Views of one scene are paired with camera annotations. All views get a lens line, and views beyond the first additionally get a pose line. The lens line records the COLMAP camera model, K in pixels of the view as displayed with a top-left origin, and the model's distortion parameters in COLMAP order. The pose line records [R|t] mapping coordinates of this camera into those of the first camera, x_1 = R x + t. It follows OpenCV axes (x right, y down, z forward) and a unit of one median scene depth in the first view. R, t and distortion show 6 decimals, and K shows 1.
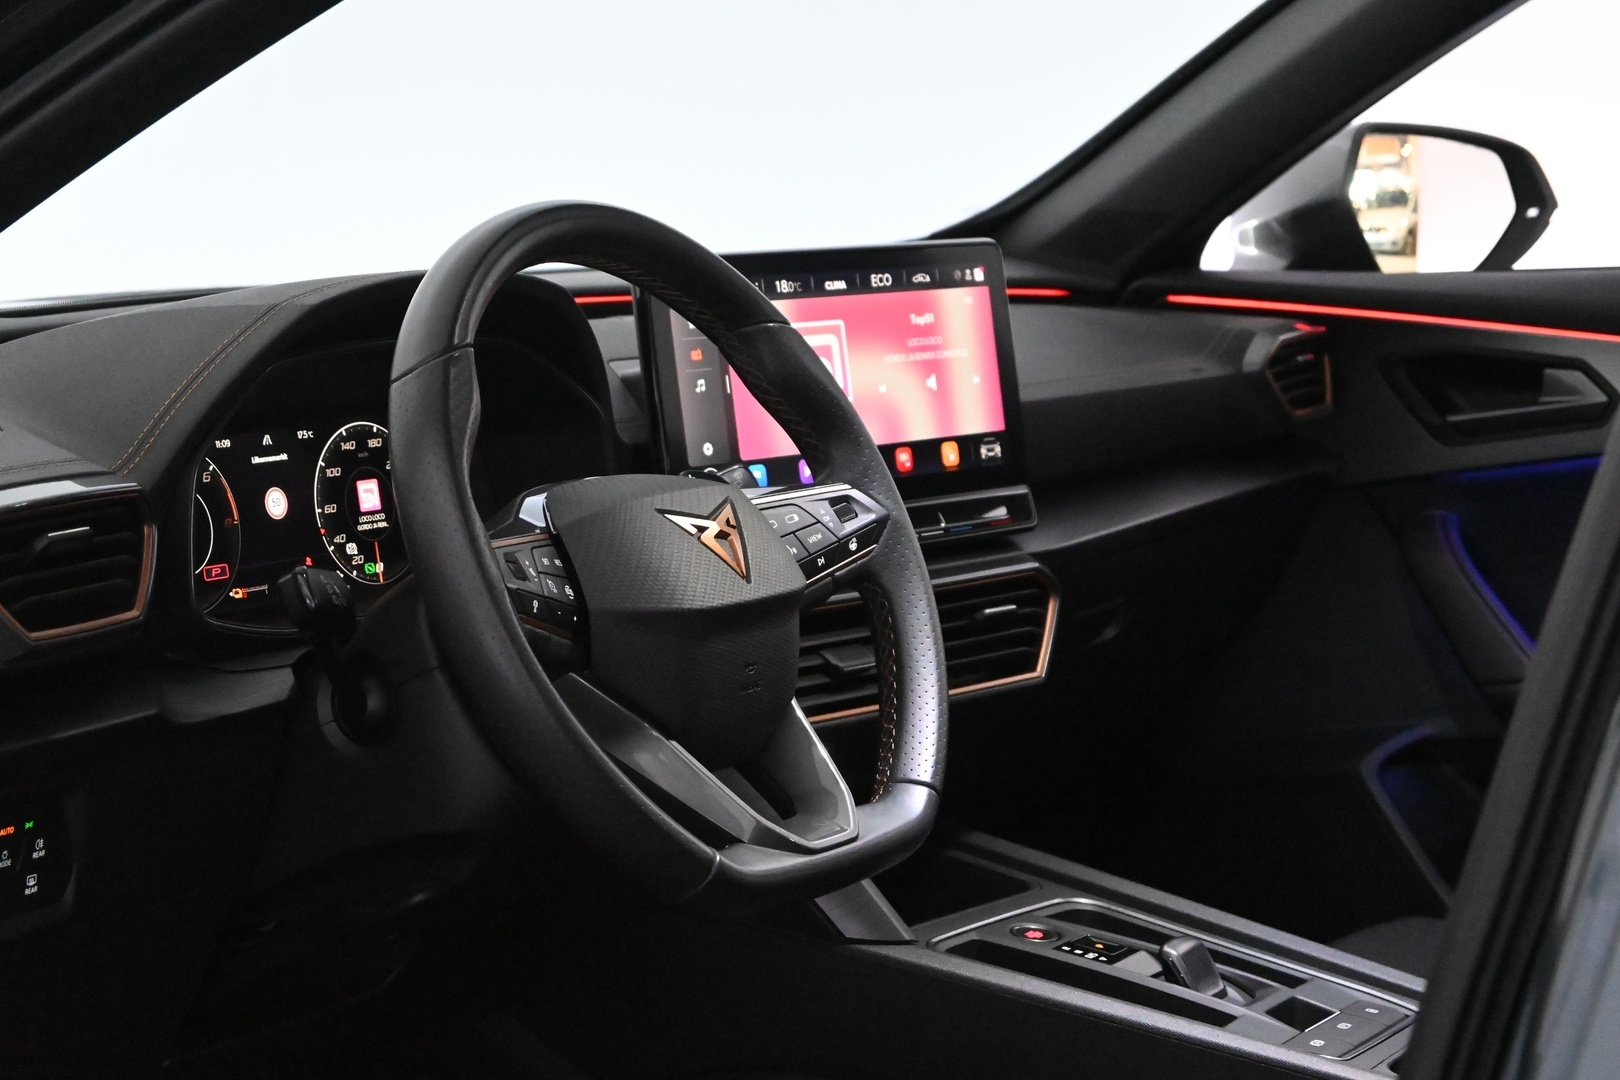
lens RADIAL K [[3288.7, 0, 812.0], [0, 3288.7, 539.6], [0, 0, 1]] dist [0.013828, 0.000000]
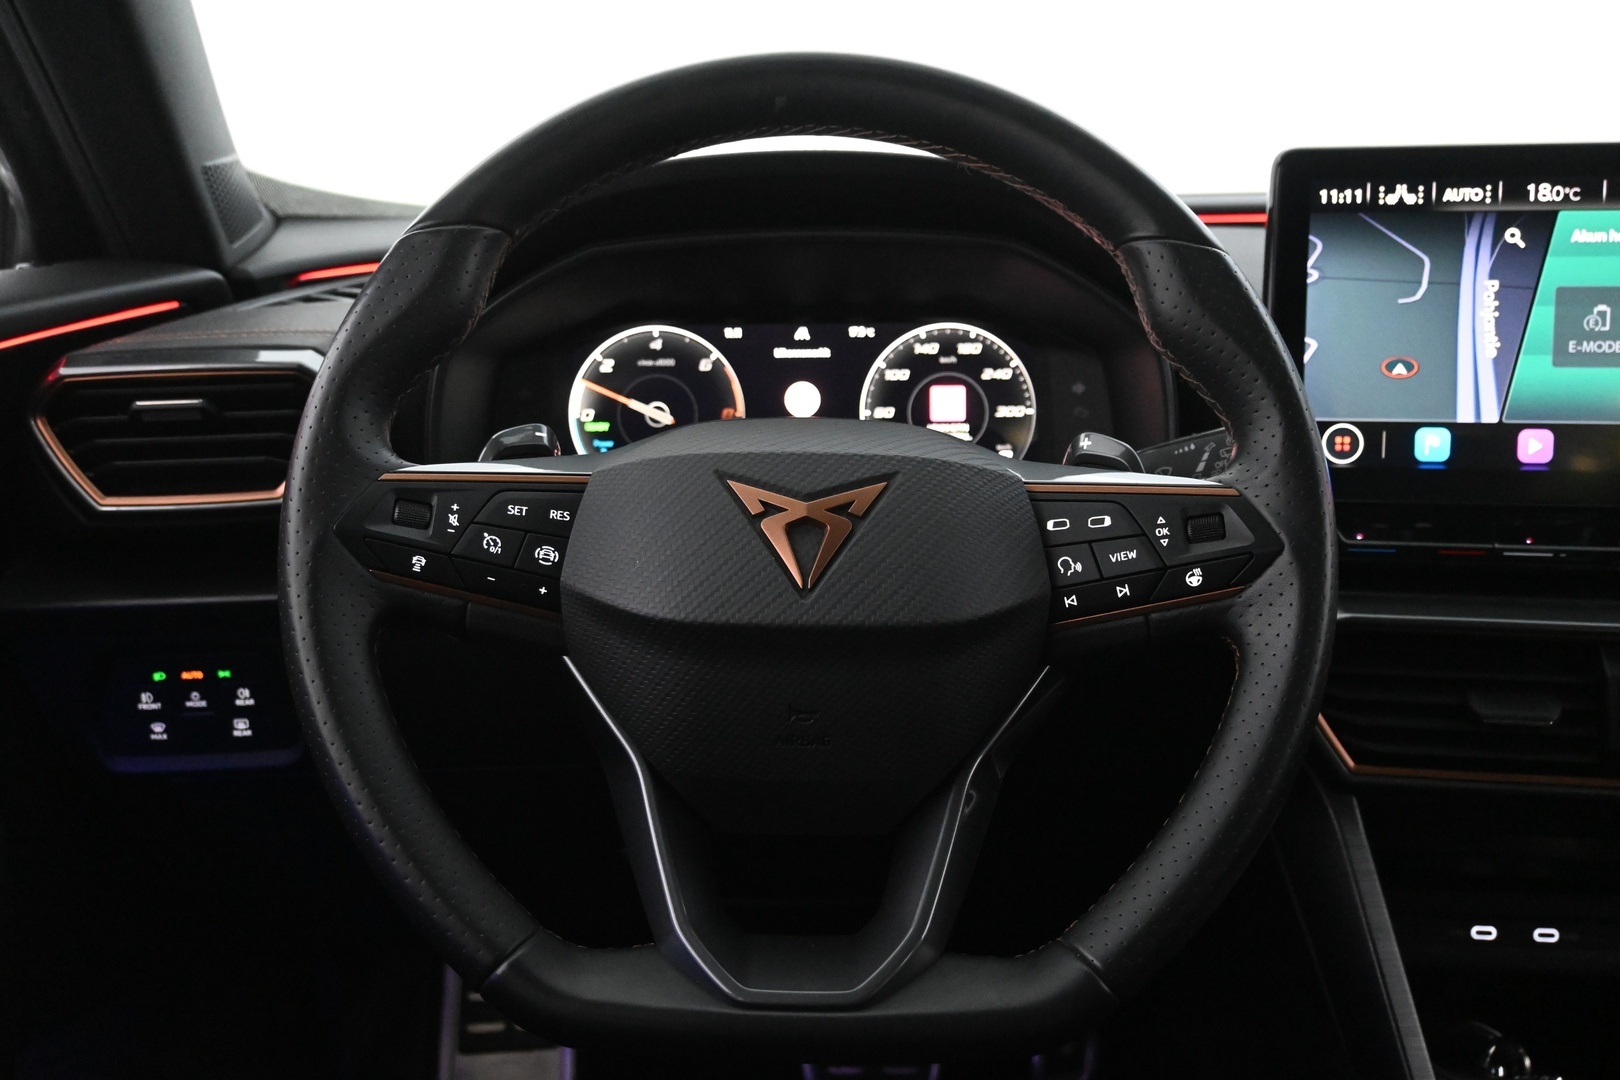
lens RADIAL K [[1593.9, 0, 818.7], [0, 1593.9, 542.7], [0, 0, 1]] dist [0.008030, 0.000000]
pose [[0.547125, 0.199520, -0.812924, 0.225618], [-0.095700, 0.979719, 0.176048, -0.051653], [0.831562, -0.018523, 0.555123, 0.721530]]
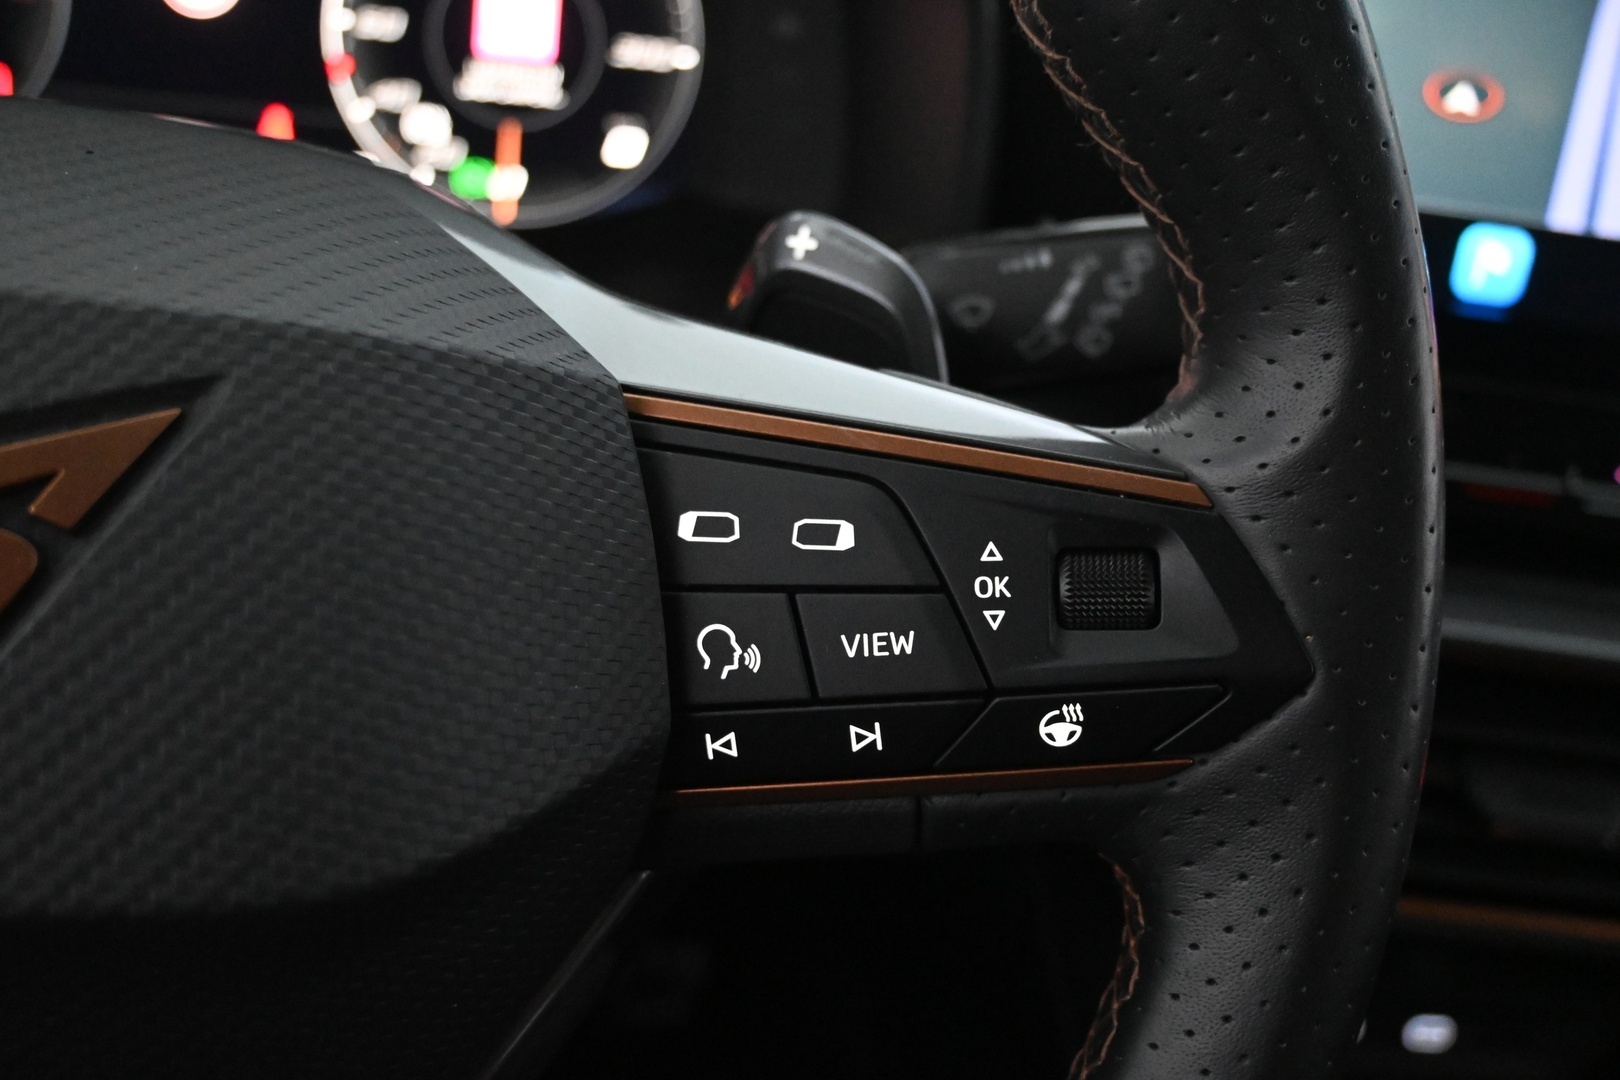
lens RADIAL K [[1809.9, 0, 816.2], [0, 1809.9, 537.4], [0, 0, 1]] dist [-0.005329, 0.000000]
pose [[0.669159, 0.431363, -0.605105, 0.073826], [-0.239796, 0.896060, 0.373597, -0.053090], [0.703366, -0.104894, 0.703046, 0.854352]]
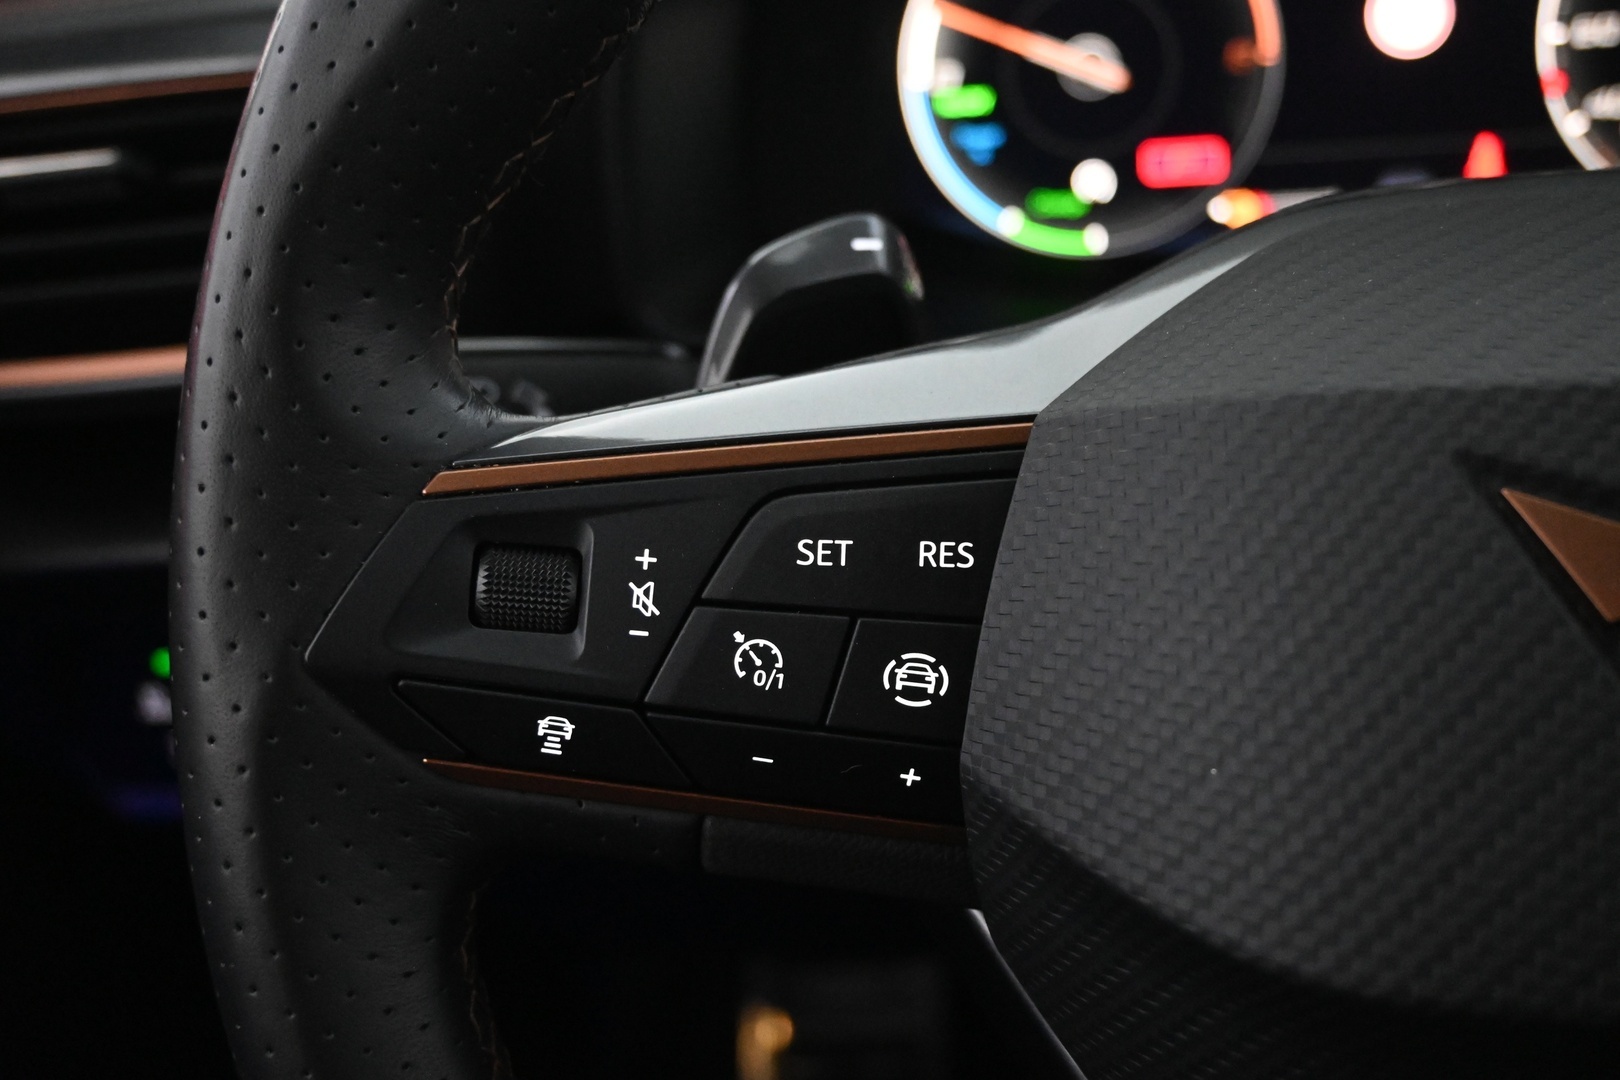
lens RADIAL K [[1809.9, 0, 814.4], [0, 1809.9, 523.8], [0, 0, 1]] dist [-0.005329, 0.000000]
pose [[0.403510, 0.384564, -0.830235, 0.033103], [-0.000519, 0.907481, 0.420092, -0.049879], [0.914975, -0.169081, 0.366377, 0.803258]]
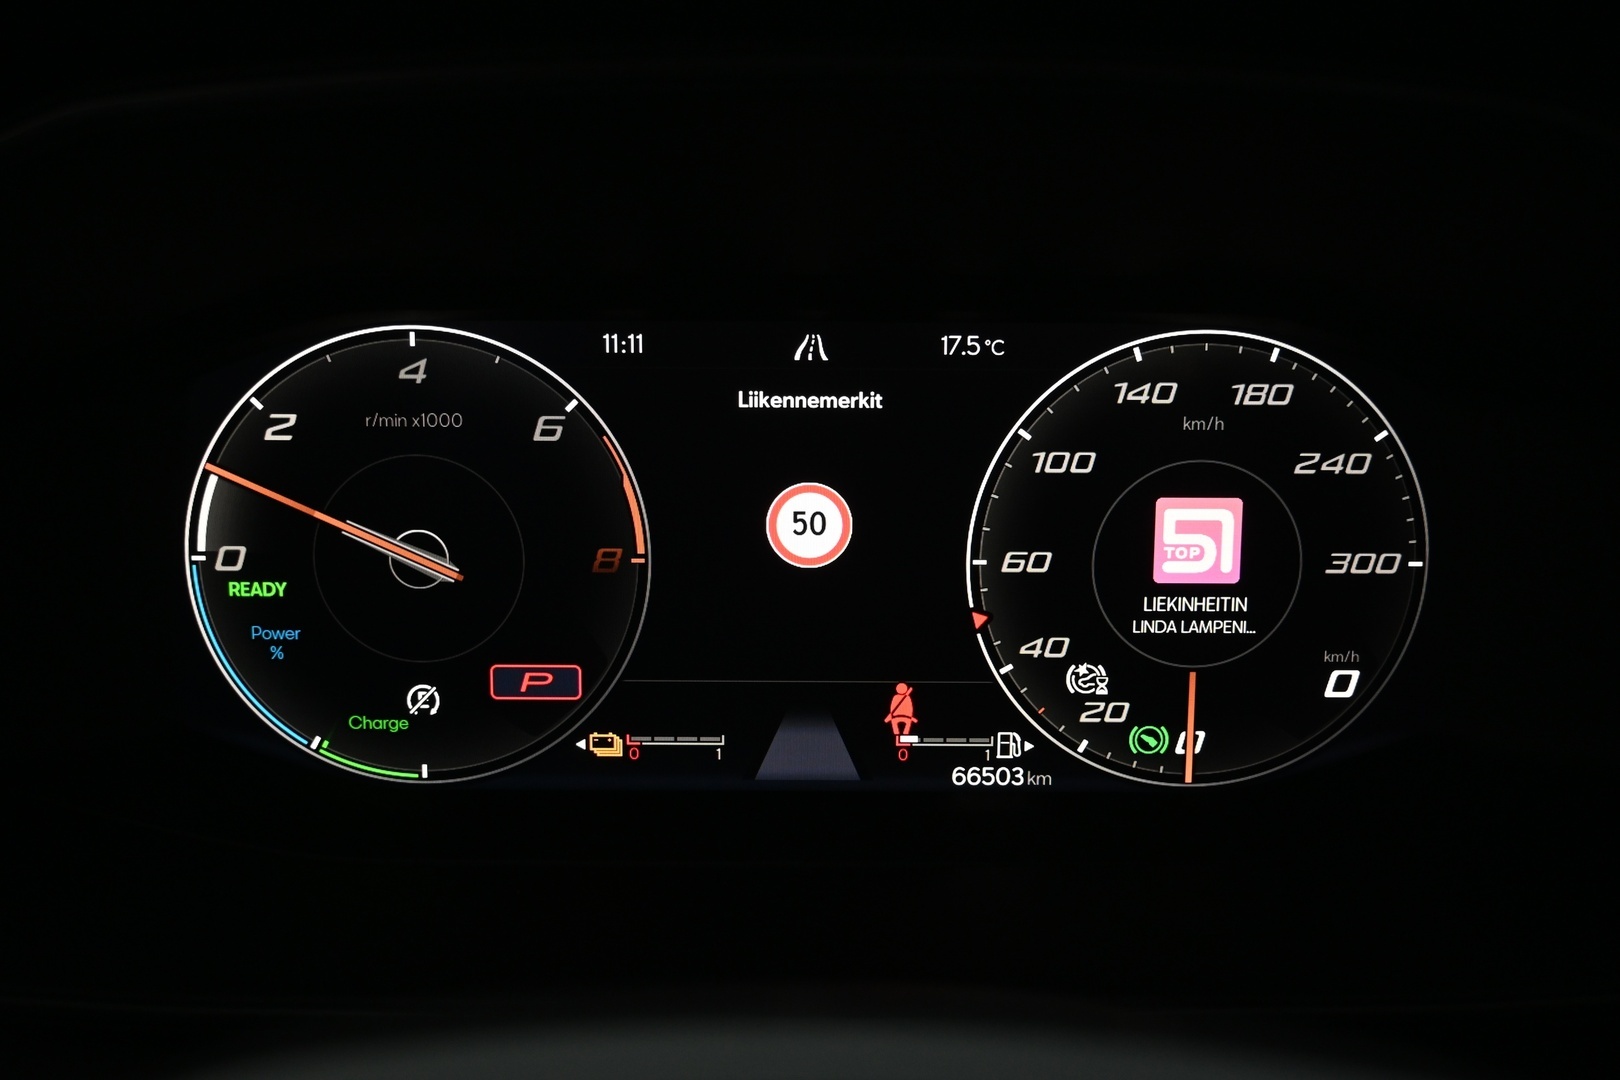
lens RADIAL K [[1593.9, 0, 805.8], [0, 1593.9, 549.7], [0, 0, 1]] dist [0.008030, 0.000000]
pose [[0.543225, 0.264274, -0.796910, -0.021865], [-0.109684, 0.963373, 0.244709, -0.049989], [0.832392, -0.045524, 0.552315, 0.878732]]
